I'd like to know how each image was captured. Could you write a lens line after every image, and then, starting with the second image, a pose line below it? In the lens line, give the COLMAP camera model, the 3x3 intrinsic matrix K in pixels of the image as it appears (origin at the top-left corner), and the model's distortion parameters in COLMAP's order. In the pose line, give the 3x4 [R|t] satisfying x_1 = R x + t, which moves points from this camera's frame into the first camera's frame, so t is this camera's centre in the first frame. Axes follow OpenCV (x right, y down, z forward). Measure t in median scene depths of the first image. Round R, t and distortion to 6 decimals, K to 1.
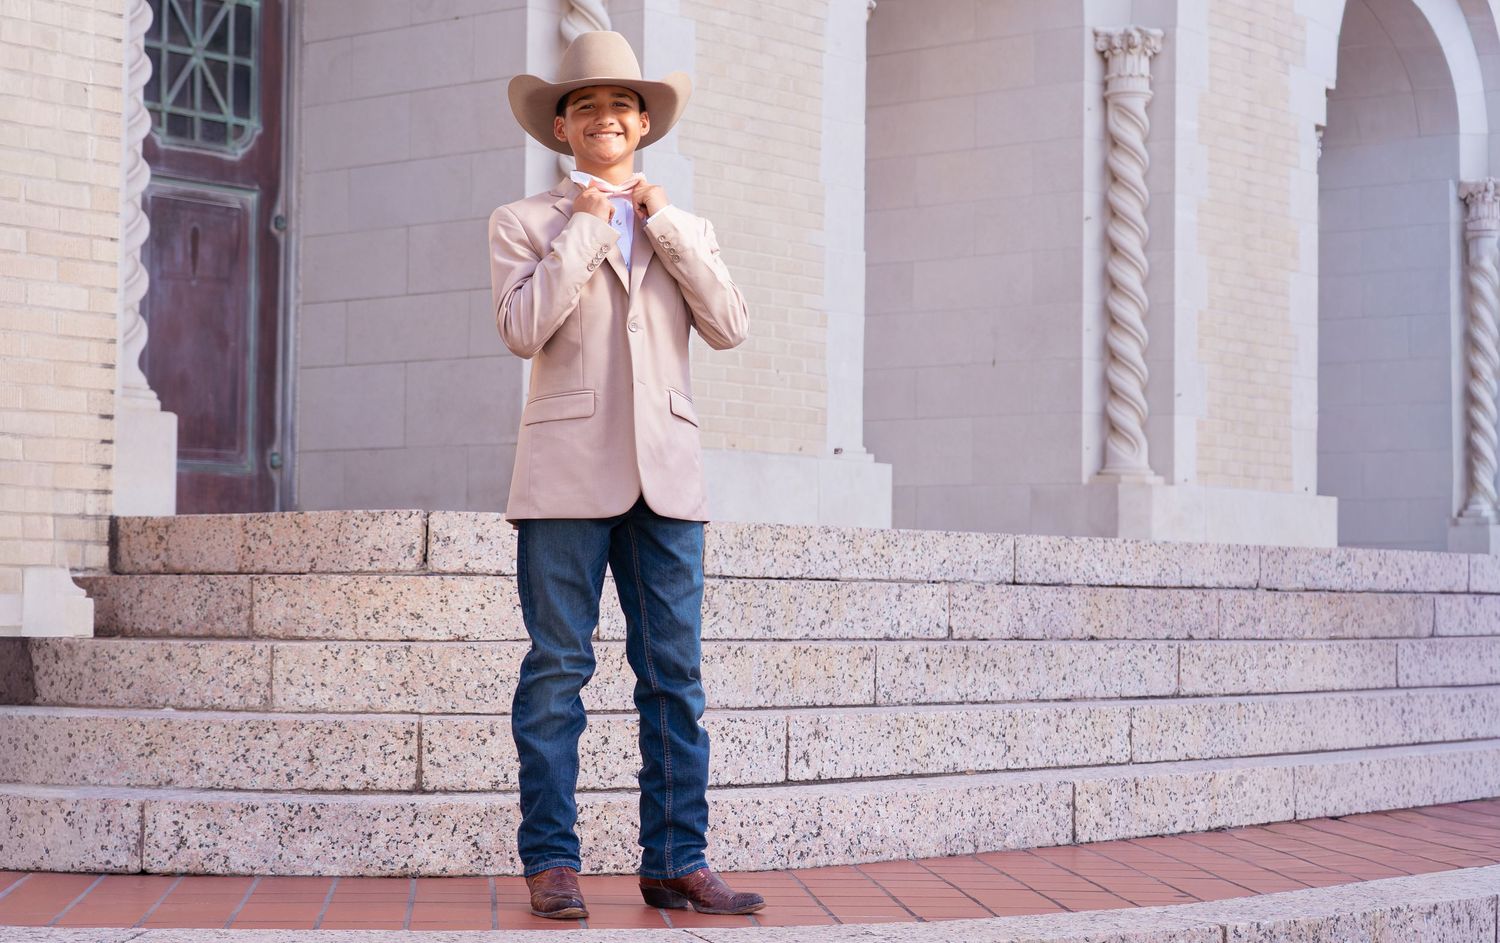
lens RADIAL K [[3042.9, 0, 687.9], [0, 3042.9, 447.8], [0, 0, 1]] dist [0.057589, 0.000000]
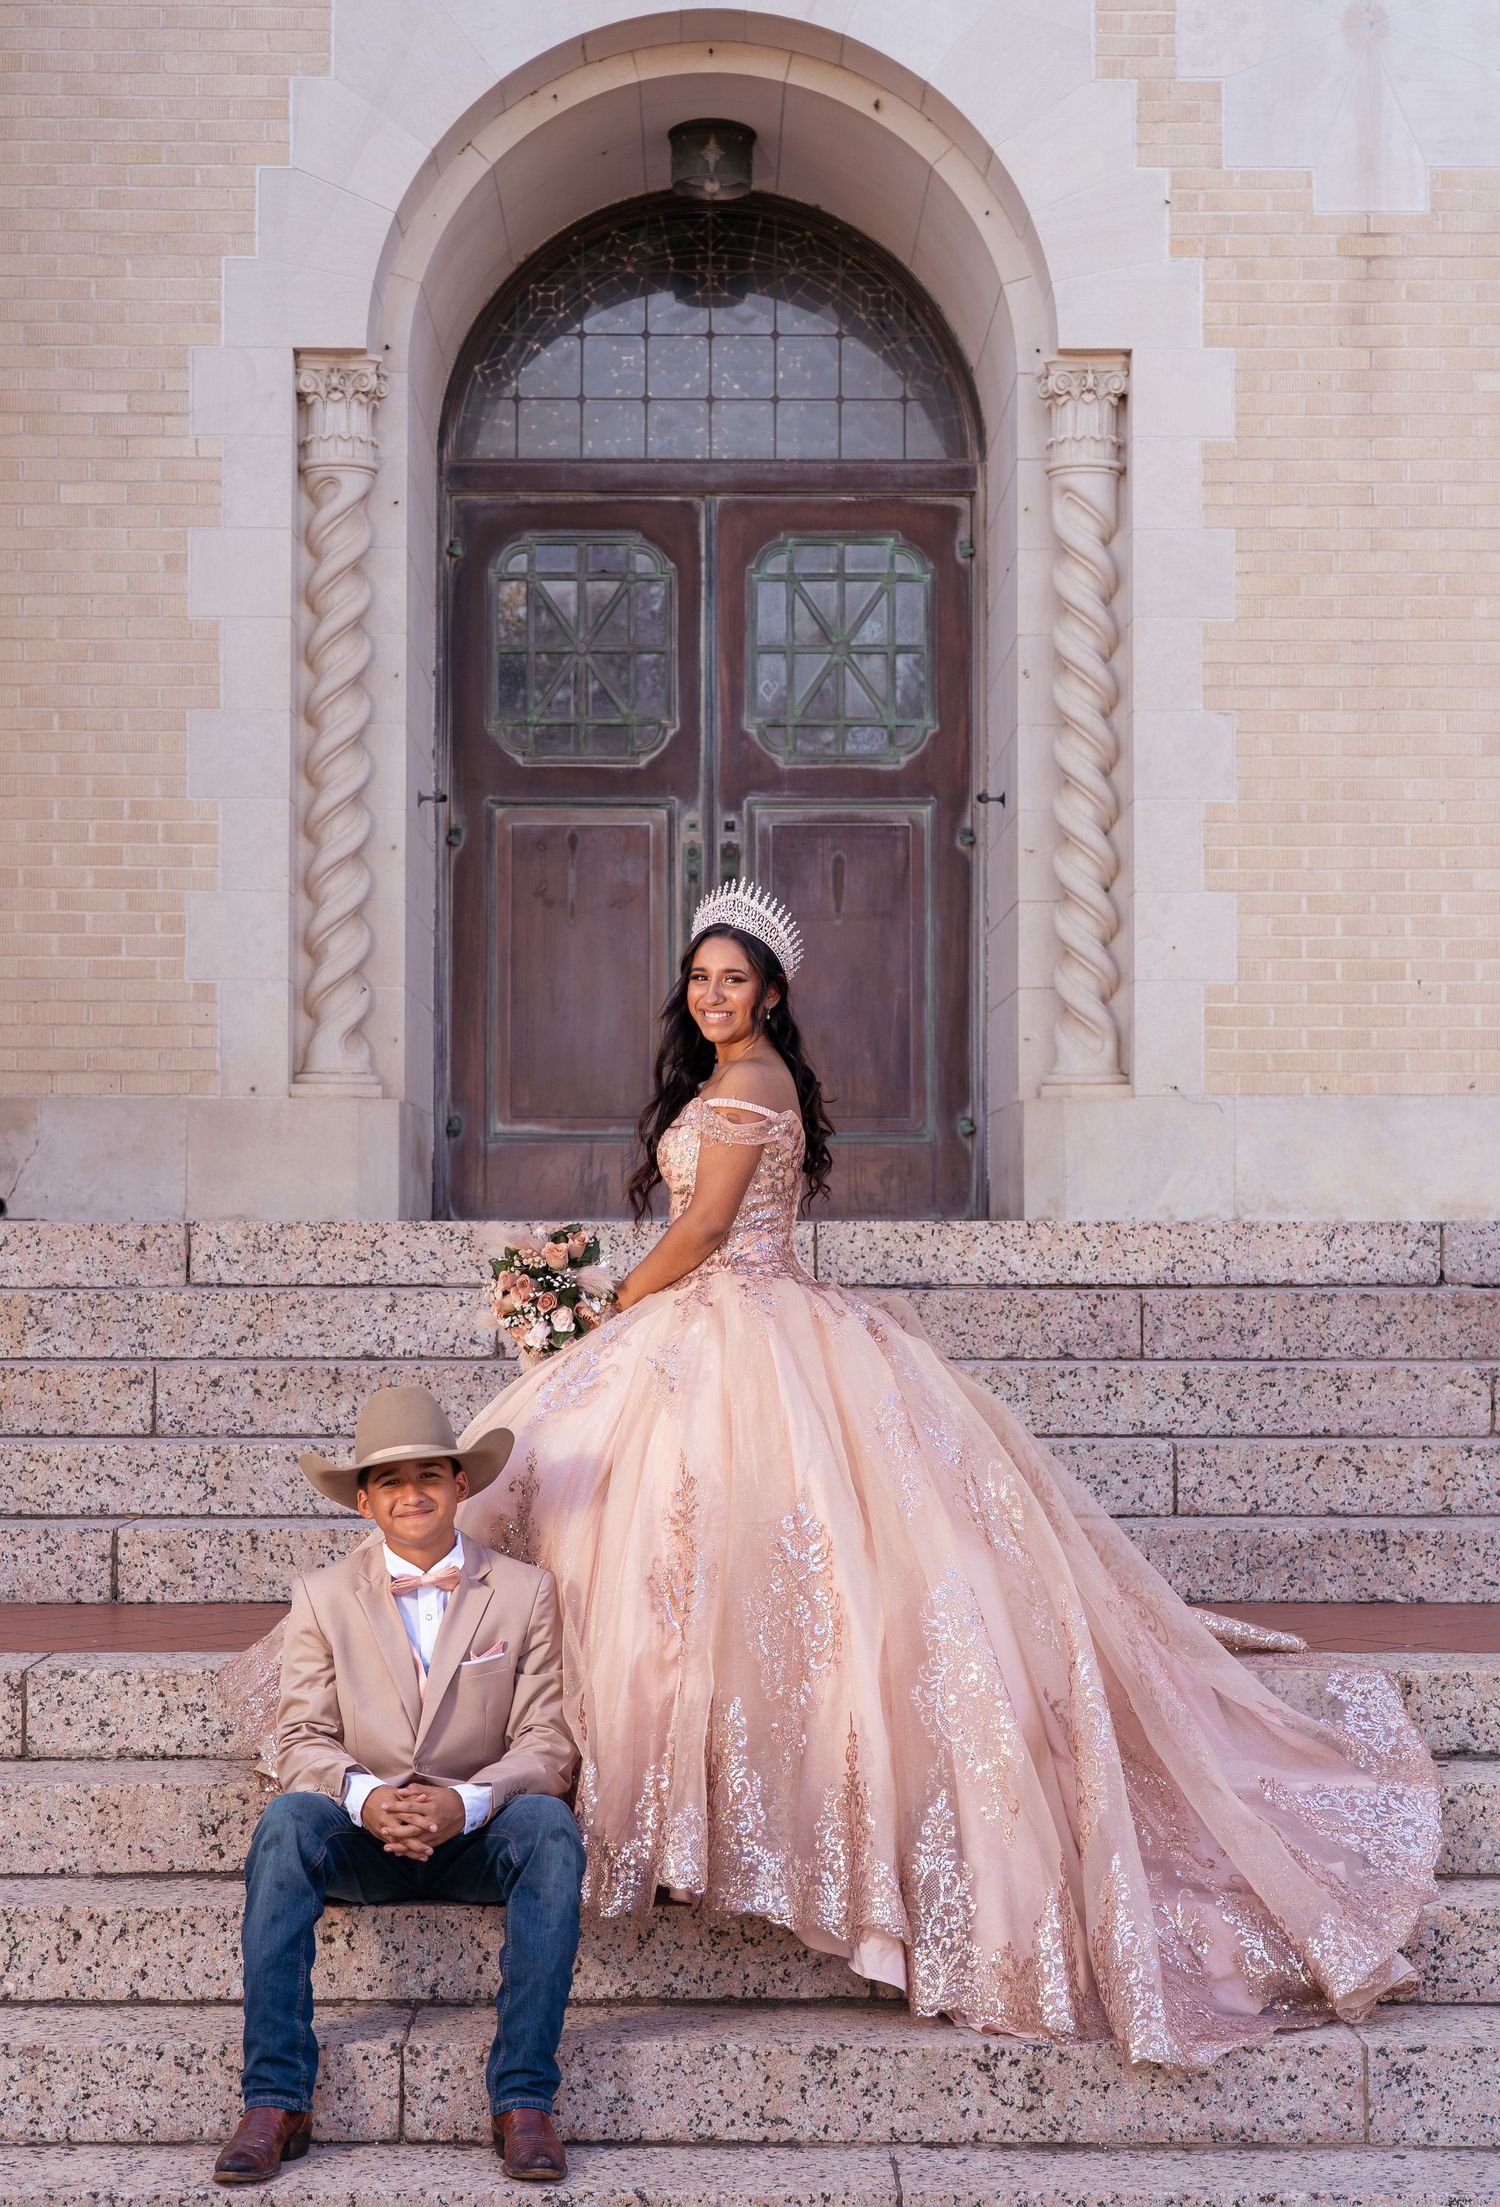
lens RADIAL K [[4070.9, 0, 728.5], [0, 4070.9, 1135.1], [0, 0, 1]] dist [0.023675, 0.000000]
pose [[0.636770, -0.031280, -0.770419, 0.995925], [0.046945, 0.998896, -0.001755, 0.008174], [0.769623, -0.035050, 0.637536, 0.364506]]
